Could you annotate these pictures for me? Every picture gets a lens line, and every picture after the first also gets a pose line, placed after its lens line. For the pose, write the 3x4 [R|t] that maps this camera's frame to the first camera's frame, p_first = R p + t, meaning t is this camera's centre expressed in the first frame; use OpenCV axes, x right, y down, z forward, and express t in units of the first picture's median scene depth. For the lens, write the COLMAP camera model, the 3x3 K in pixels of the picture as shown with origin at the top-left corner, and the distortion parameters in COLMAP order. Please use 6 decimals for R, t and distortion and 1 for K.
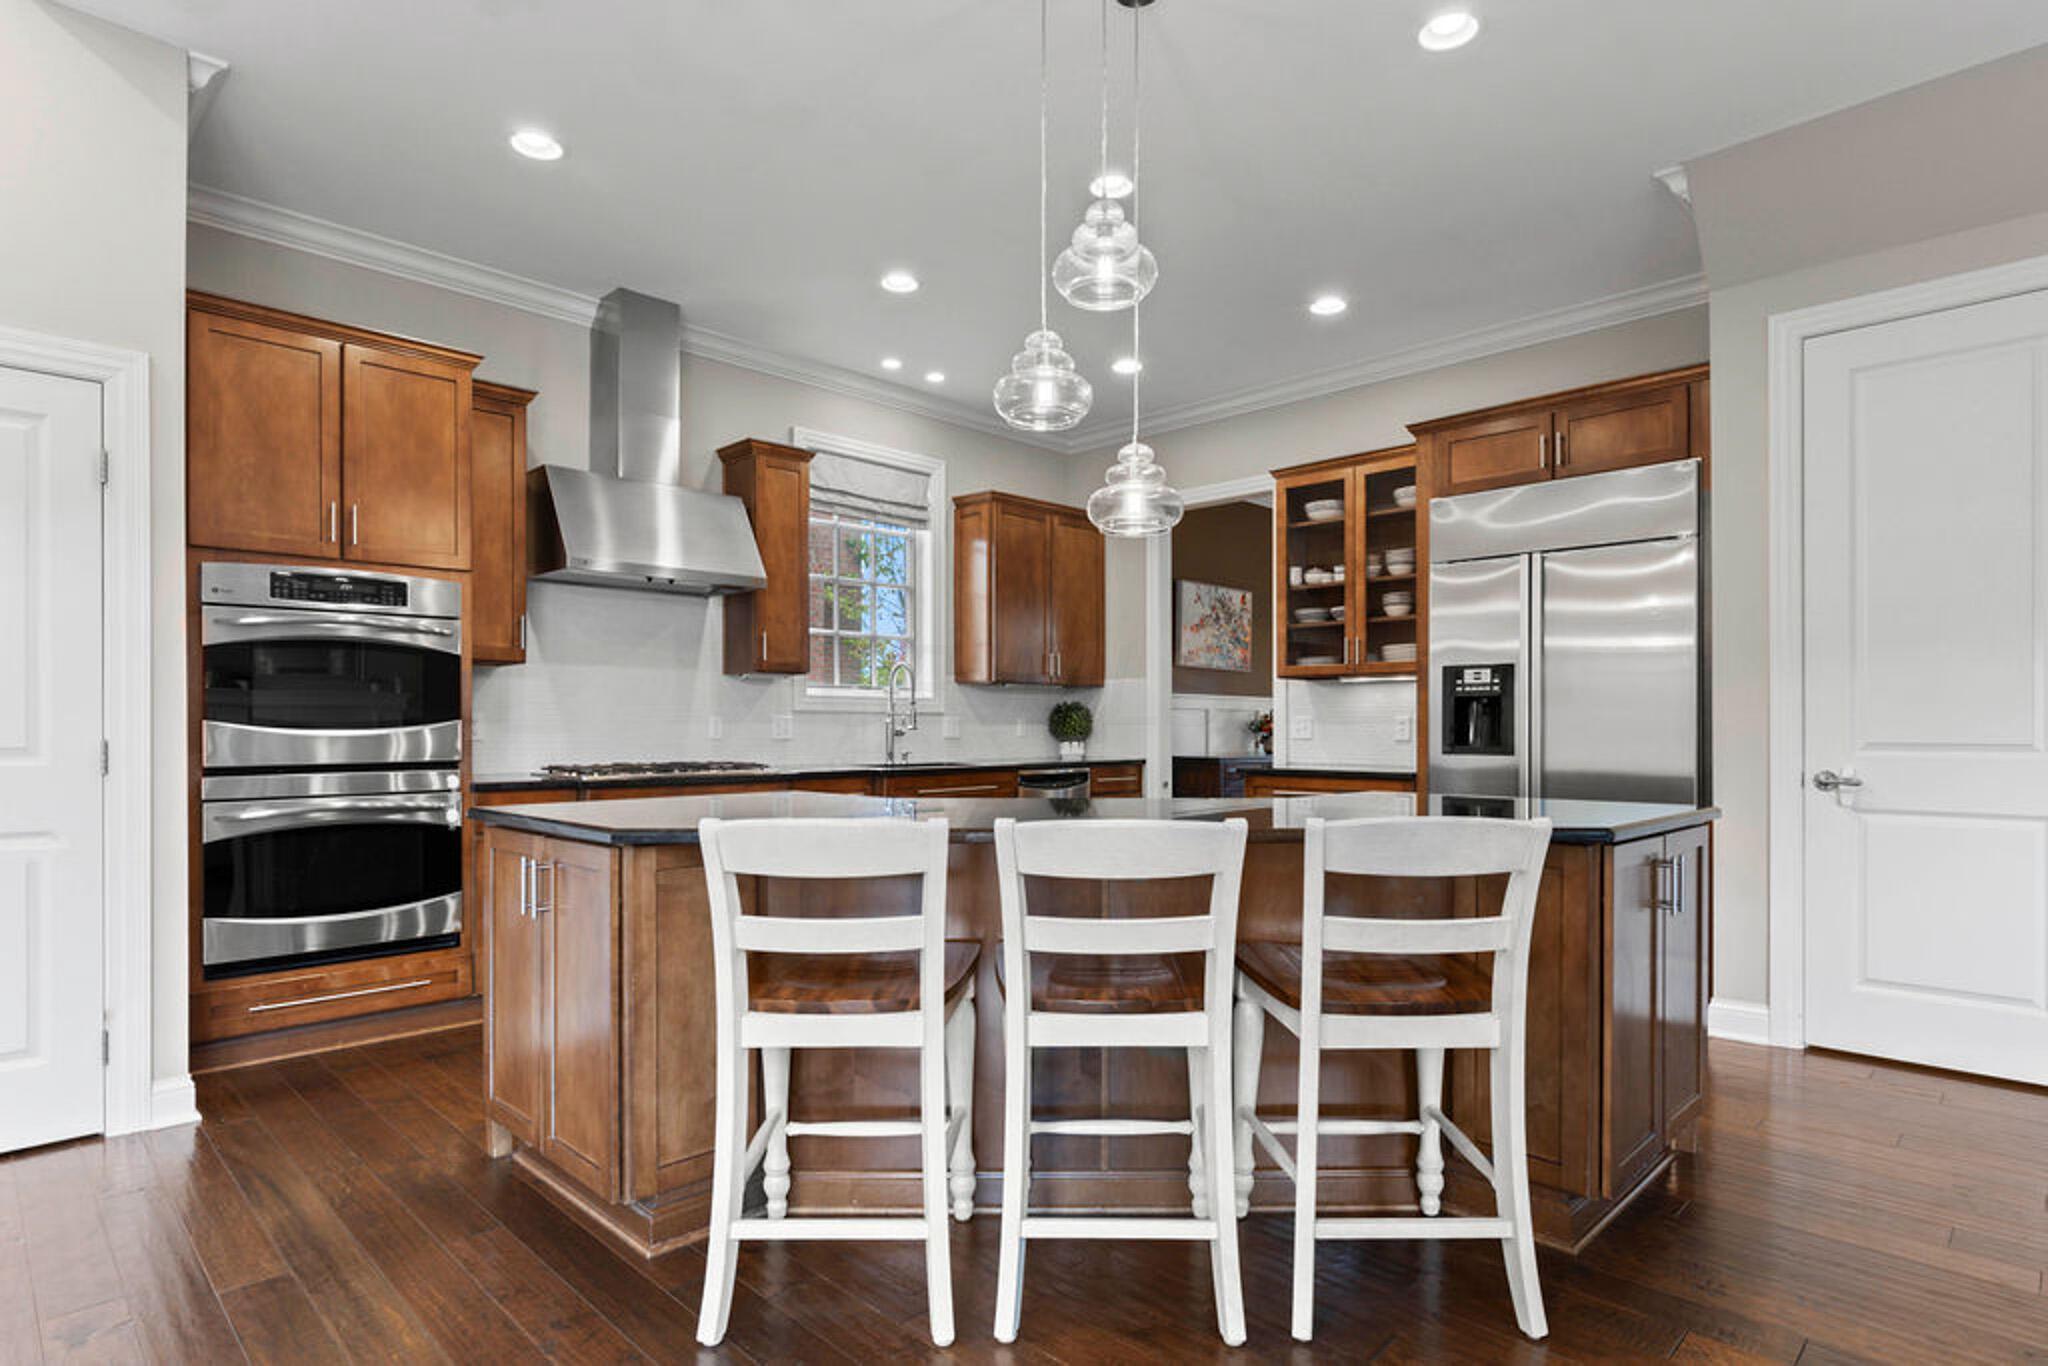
lens RADIAL K [[1099.0, 0, 1031.1], [0, 1099.0, 738.8], [0, 0, 1]] dist [0.004494, 0.001650]
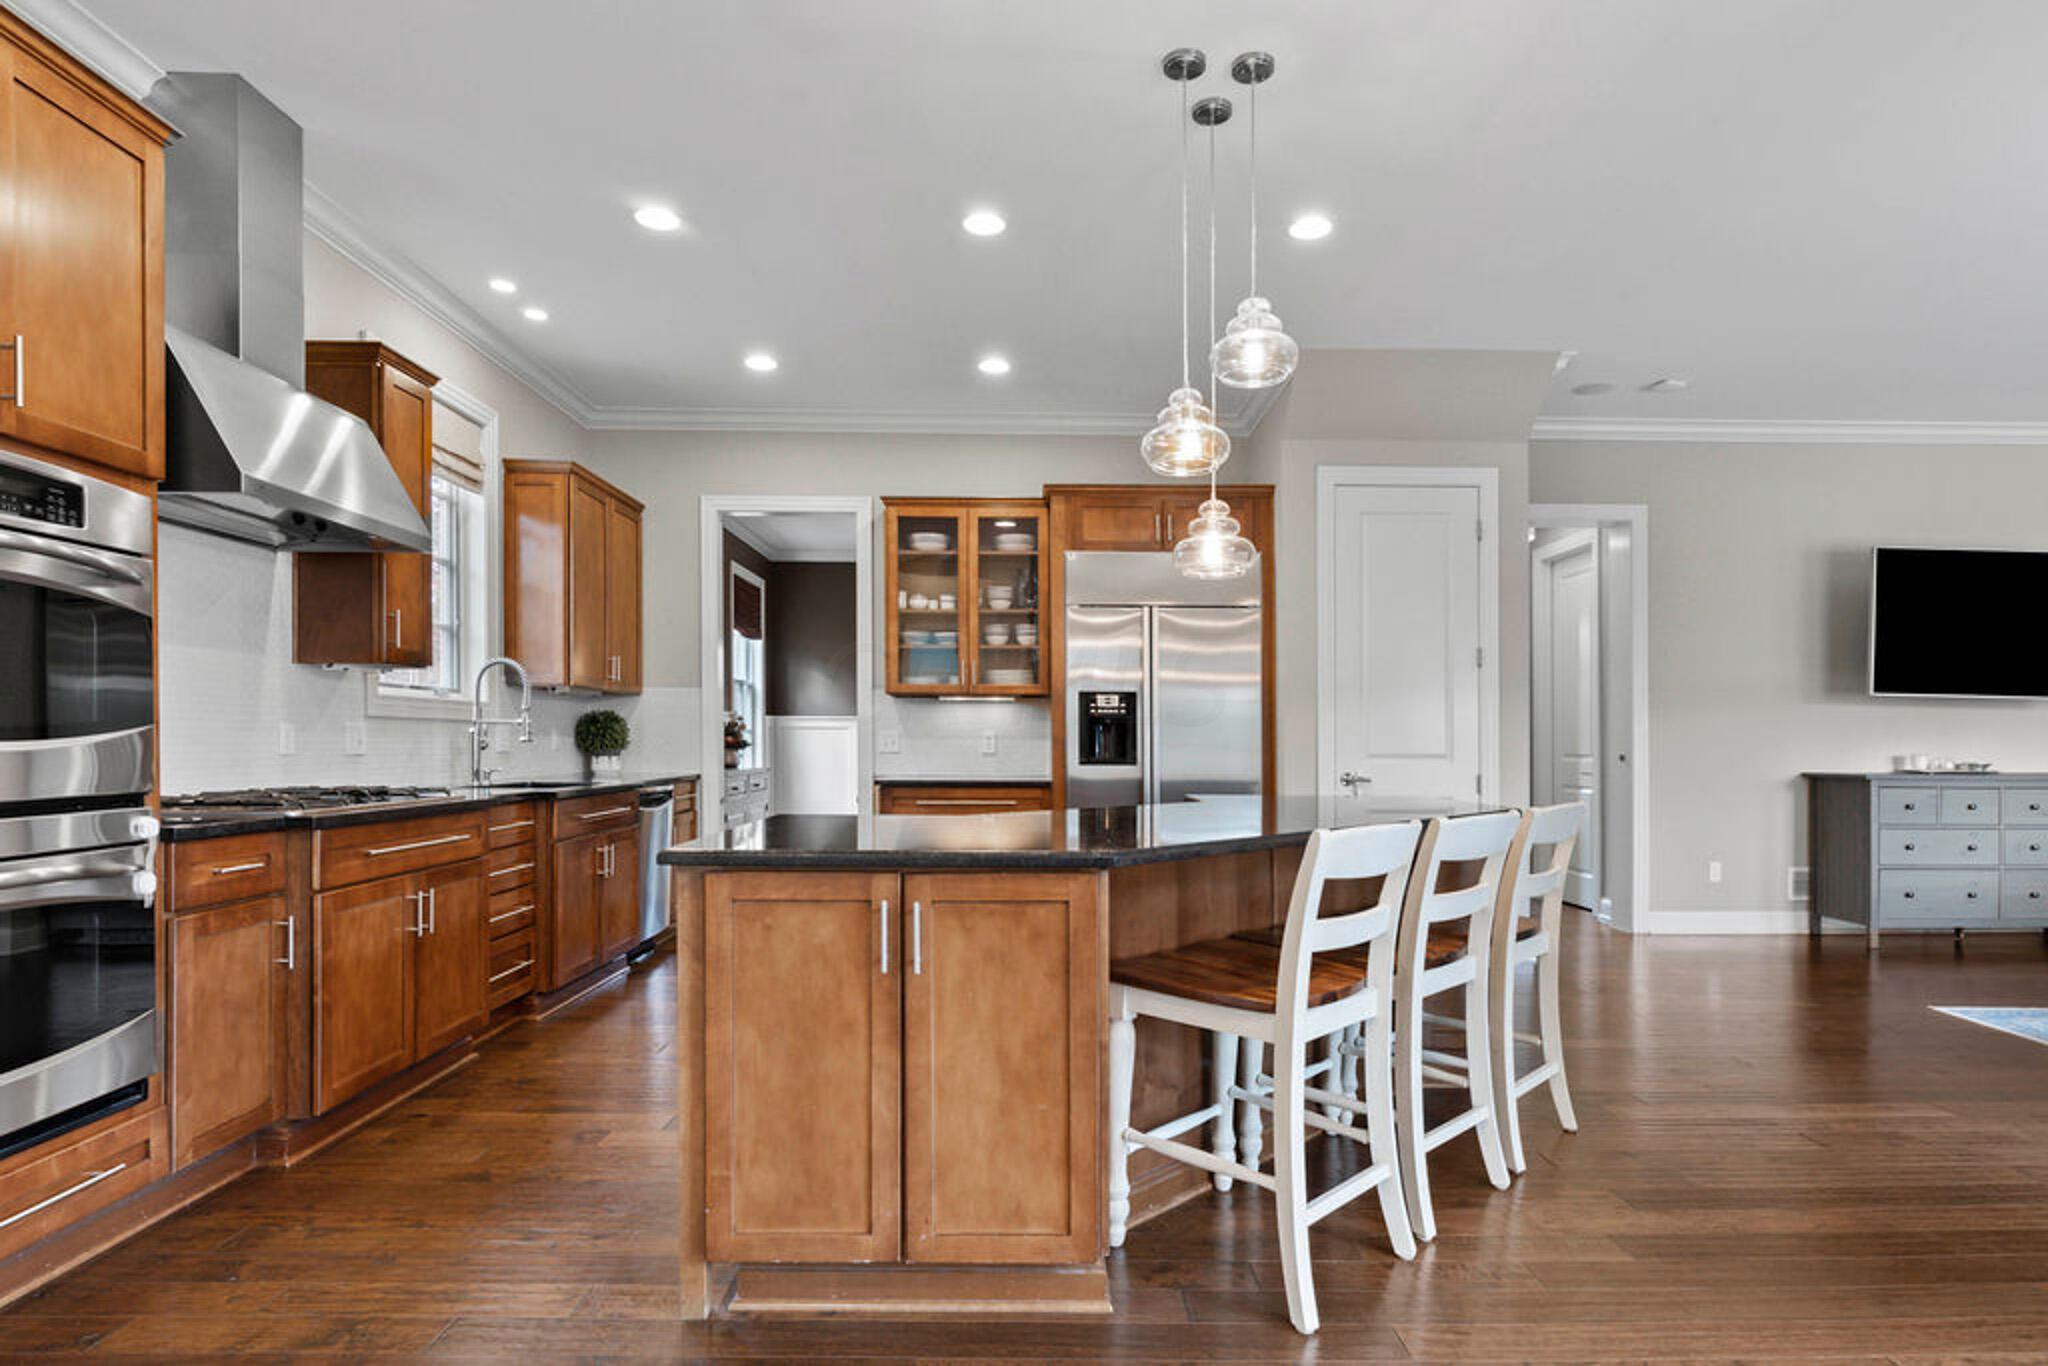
lens RADIAL K [[1099.0, 0, 1049.6], [0, 1099.0, 746.0], [0, 0, 1]] dist [0.004494, 0.001650]
pose [[0.697965, 0.002114, 0.716129, -0.453392], [0.001475, 0.999989, -0.004389, -0.001354], [-0.716130, 0.004120, 0.697954, 0.165840]]
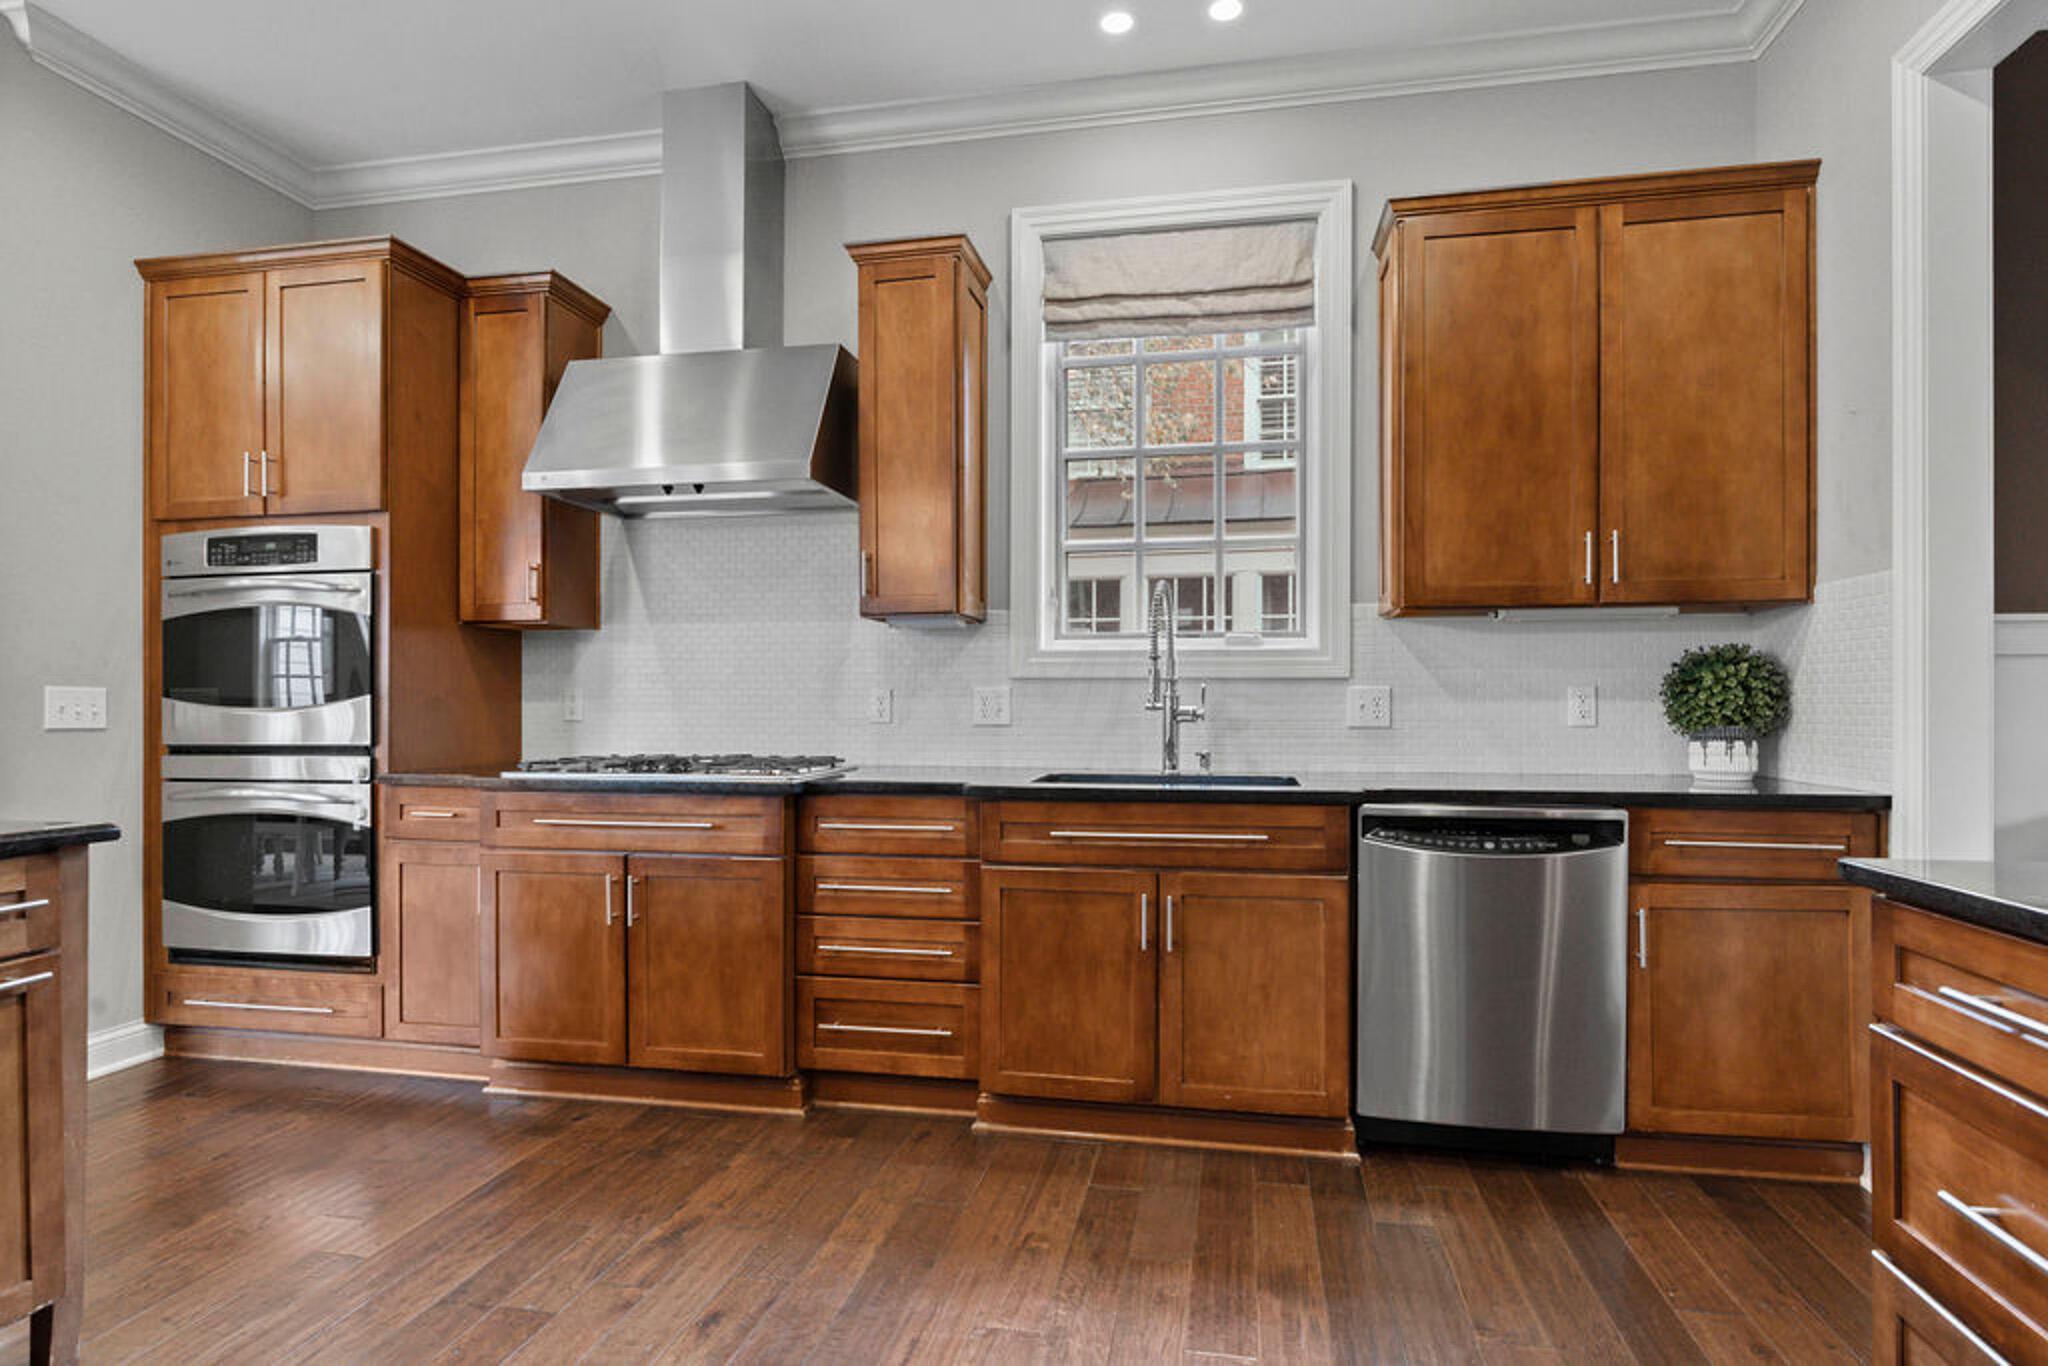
lens RADIAL K [[1099.0, 0, 1013.8], [0, 1099.0, 711.1], [0, 0, 1]] dist [0.004494, 0.001650]
pose [[0.544629, 0.004559, -0.838665, 0.314006], [-0.010000, 0.999949, -0.001058, -0.007010], [0.838617, 0.008963, 0.544647, 0.713876]]
